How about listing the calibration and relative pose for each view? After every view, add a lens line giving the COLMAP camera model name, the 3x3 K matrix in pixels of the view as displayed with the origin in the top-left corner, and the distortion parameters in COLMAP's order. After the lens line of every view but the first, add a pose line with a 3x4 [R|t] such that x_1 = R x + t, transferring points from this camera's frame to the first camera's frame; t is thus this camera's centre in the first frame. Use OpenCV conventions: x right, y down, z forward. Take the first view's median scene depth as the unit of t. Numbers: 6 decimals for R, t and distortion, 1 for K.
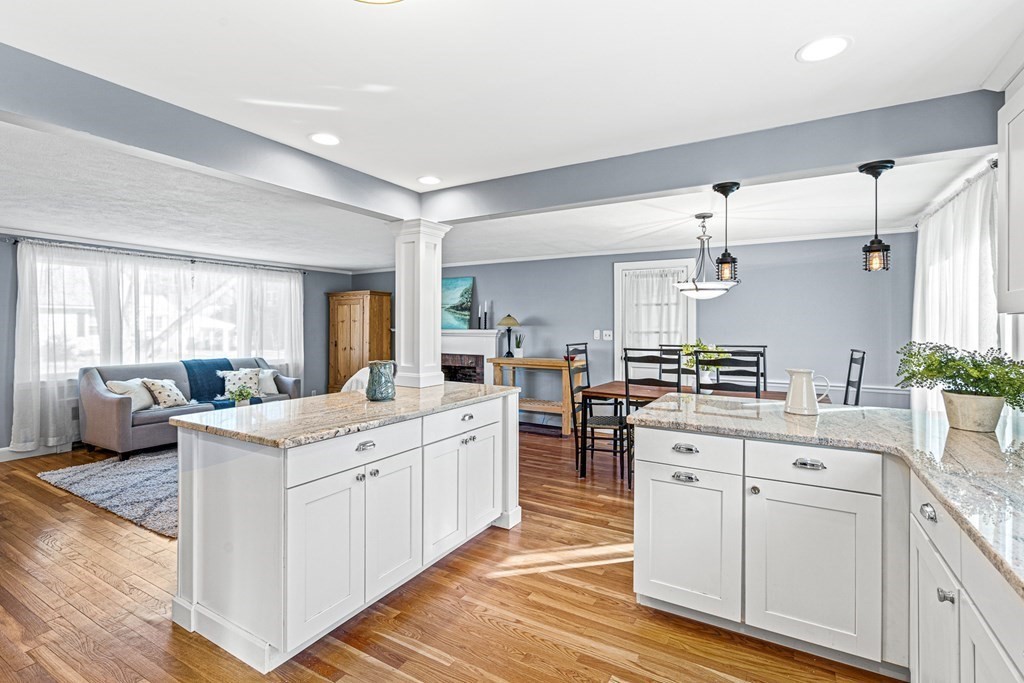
lens RADIAL K [[466.8, 0, 512.4], [0, 466.8, 326.6], [0, 0, 1]] dist [-0.006169, 0.002869]
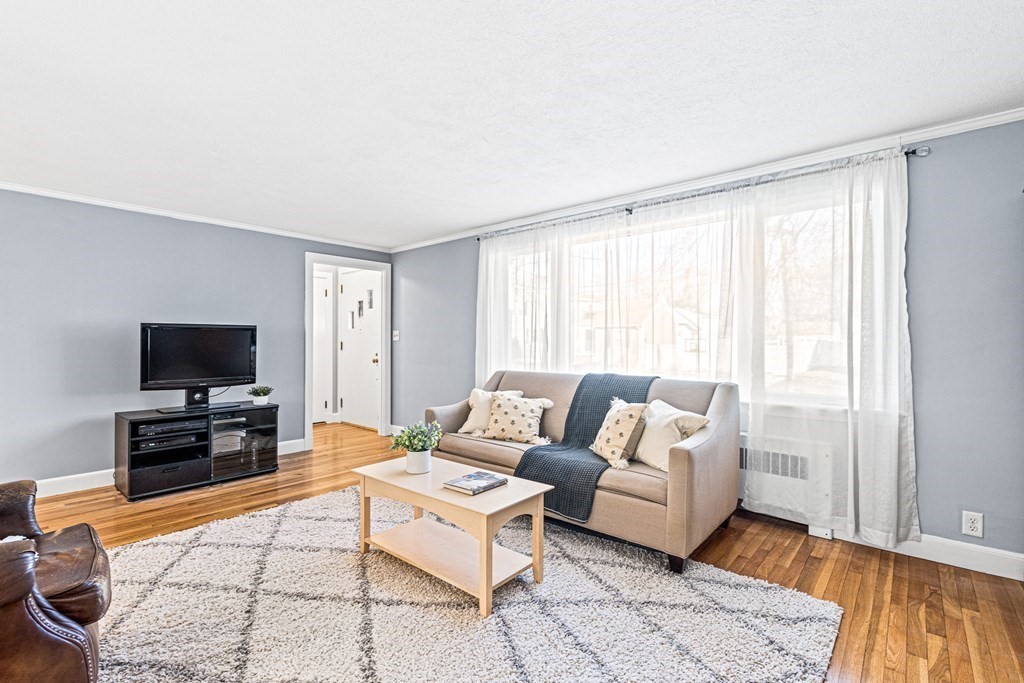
lens RADIAL K [[466.8, 0, 512.0], [0, 466.8, 343.8], [0, 0, 1]] dist [-0.006169, 0.002869]
pose [[-0.194905, 0.000517, -0.980822, -0.084810], [-0.003084, 0.999995, 0.001140, 0.037470], [0.980817, 0.003247, -0.194902, 1.184352]]
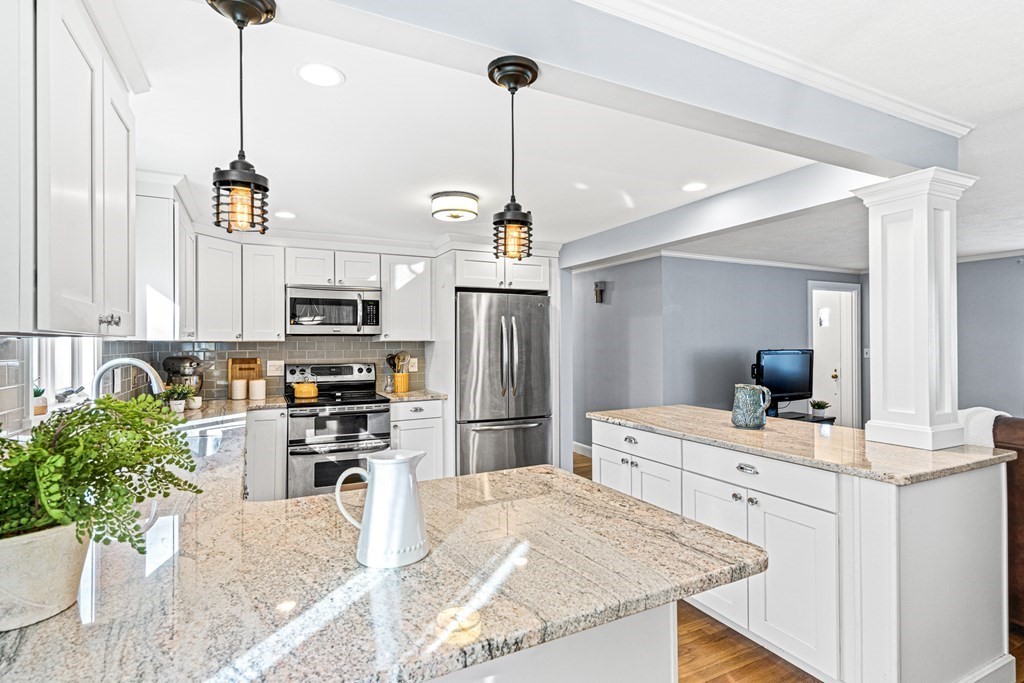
lens RADIAL K [[513.3, 0, 508.9], [0, 513.3, 343.1], [0, 0, 1]] dist [0.005166, 0.002208]
pose [[-0.547920, -0.002318, -0.836527, 0.446032], [0.001996, 0.999990, -0.004078, -0.003447], [0.836528, -0.003904, -0.547910, 0.626502]]
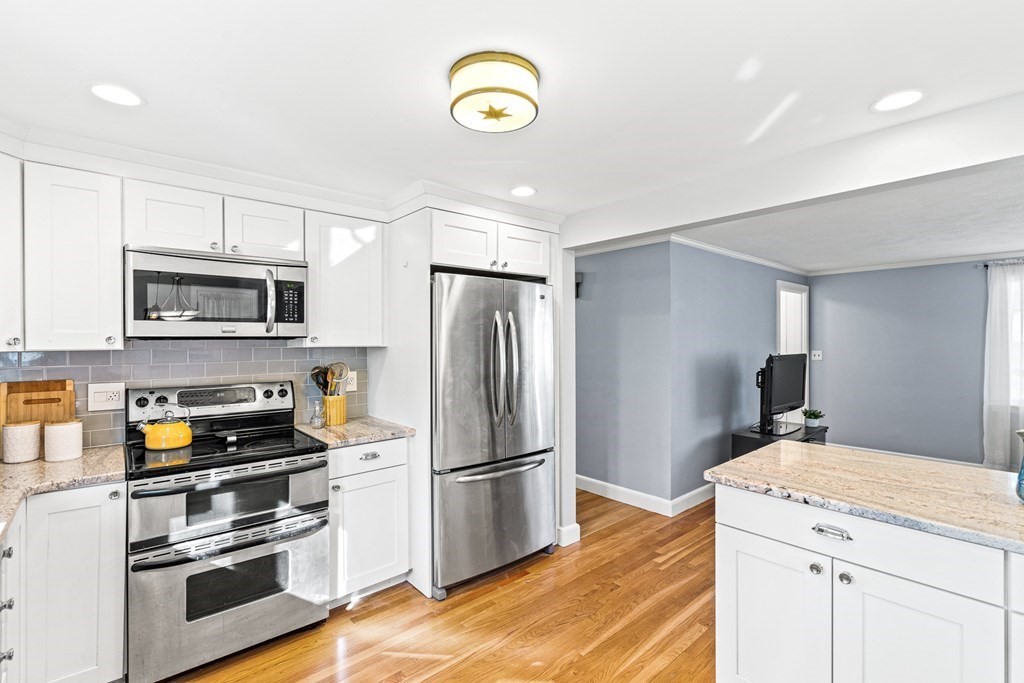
lens RADIAL K [[466.8, 0, 512.5], [0, 466.8, 343.1], [0, 0, 1]] dist [-0.006169, 0.002869]
pose [[-0.320382, 0.003380, -0.947282, 0.223020], [0.002321, 0.999993, 0.002783, -0.017417], [0.947286, -0.001307, -0.320388, 0.317601]]
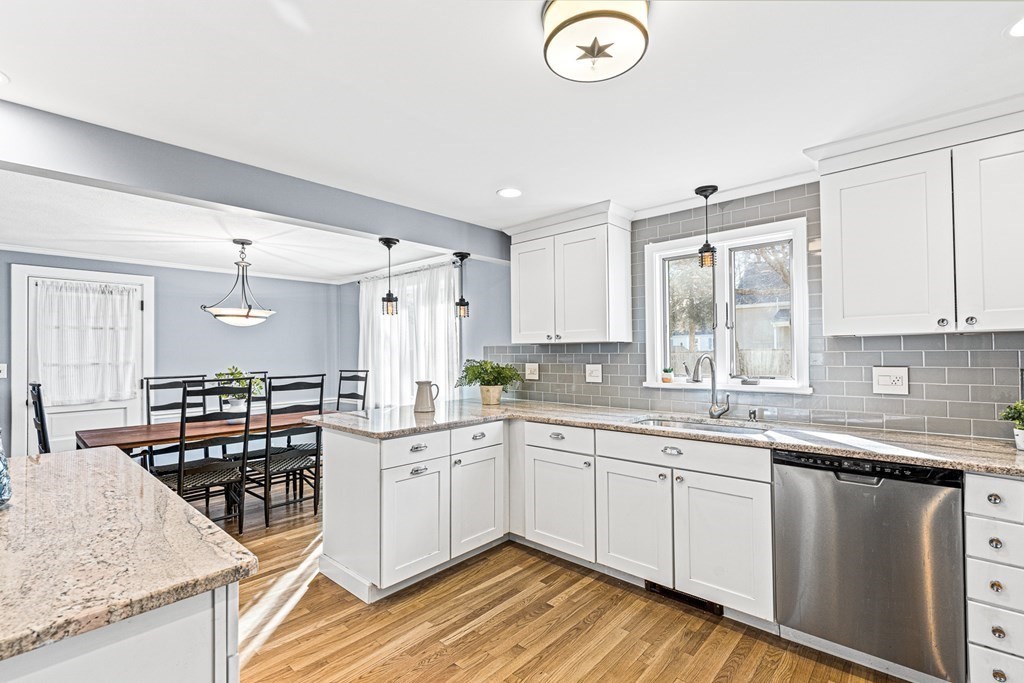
lens RADIAL K [[466.8, 0, 514.1], [0, 466.8, 346.1], [0, 0, 1]] dist [-0.006169, 0.002869]
pose [[0.206478, 0.006517, 0.978430, -0.340646], [0.014234, 0.999852, -0.009663, 0.000366], [-0.978348, 0.015922, 0.206355, 0.198246]]
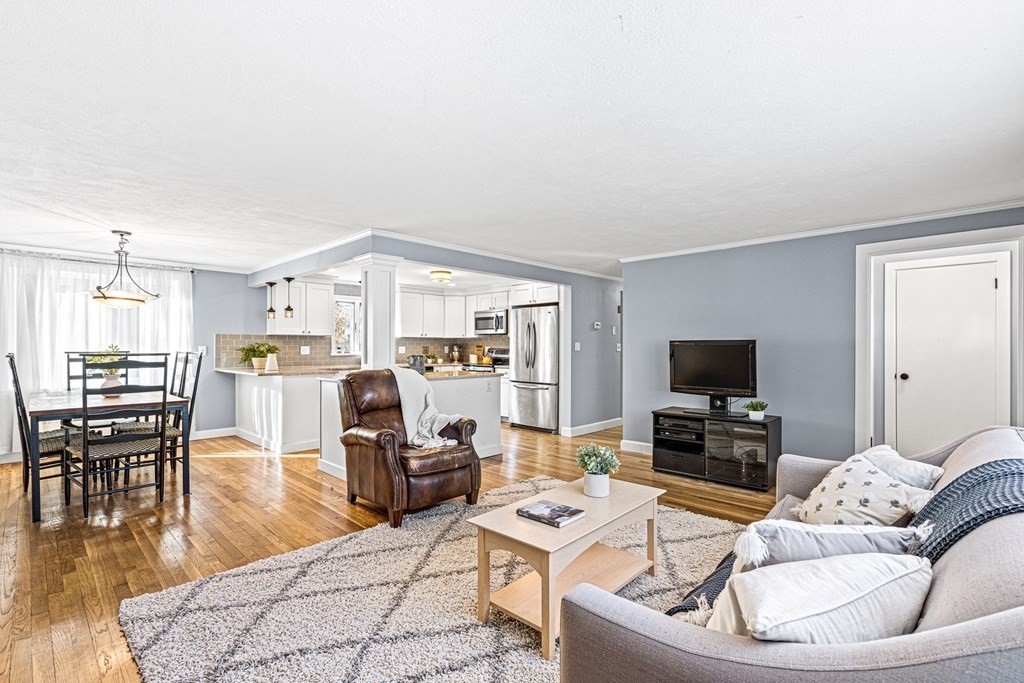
lens RADIAL K [[466.8, 0, 517.9], [0, 466.8, 345.4], [0, 0, 1]] dist [-0.006169, 0.002869]
pose [[-0.974319, -0.004869, 0.225120, -0.600187], [-0.005302, 0.999985, -0.001322, 0.019757], [-0.225111, -0.002482, -0.974330, 1.492812]]
